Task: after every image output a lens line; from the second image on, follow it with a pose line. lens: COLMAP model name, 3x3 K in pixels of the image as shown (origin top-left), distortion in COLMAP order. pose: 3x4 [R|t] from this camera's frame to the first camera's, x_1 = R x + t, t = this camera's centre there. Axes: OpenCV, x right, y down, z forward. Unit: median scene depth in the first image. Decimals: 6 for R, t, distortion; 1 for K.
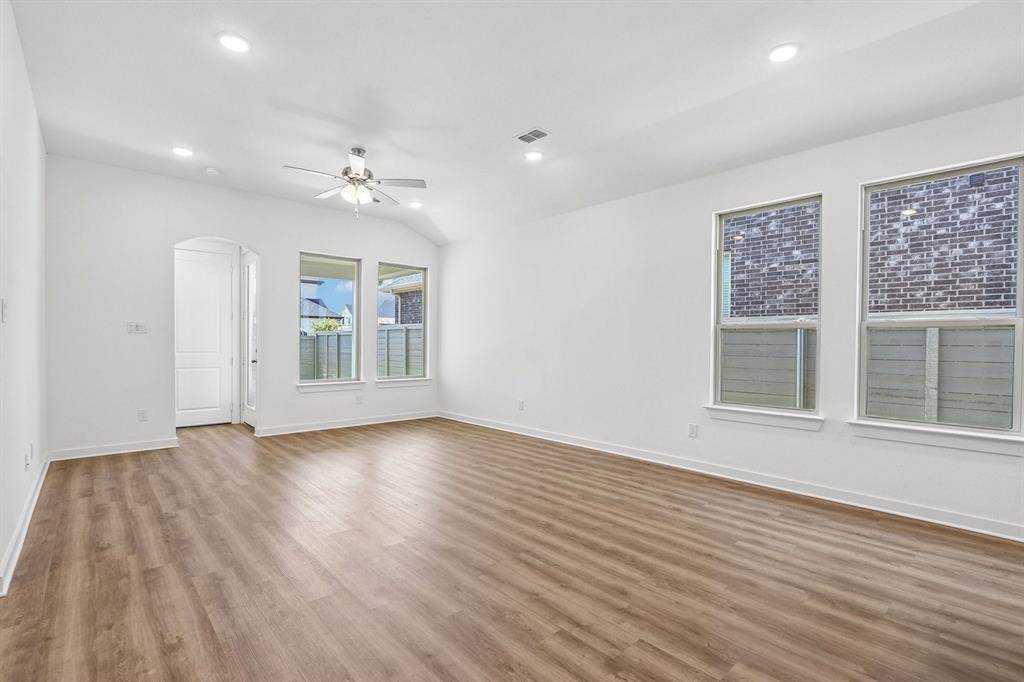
lens RADIAL K [[474.3, 0, 514.4], [0, 474.3, 346.4], [0, 0, 1]] dist [-0.009067, 0.000622]
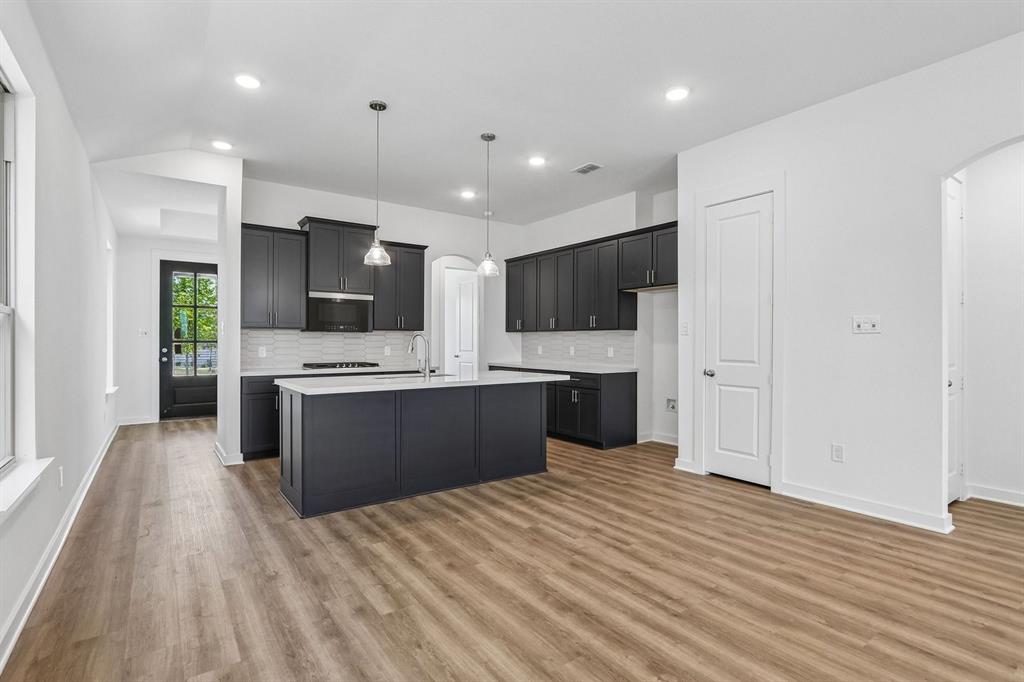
lens RADIAL K [[491.9, 0, 512.0], [0, 491.9, 341.0], [0, 0, 1]] dist [-0.020365, 0.000126]
pose [[-0.993116, -0.008150, 0.116851, 0.126031], [-0.007267, 0.999942, 0.007985, -0.012276], [-0.116909, 0.007081, -0.993117, 1.128606]]
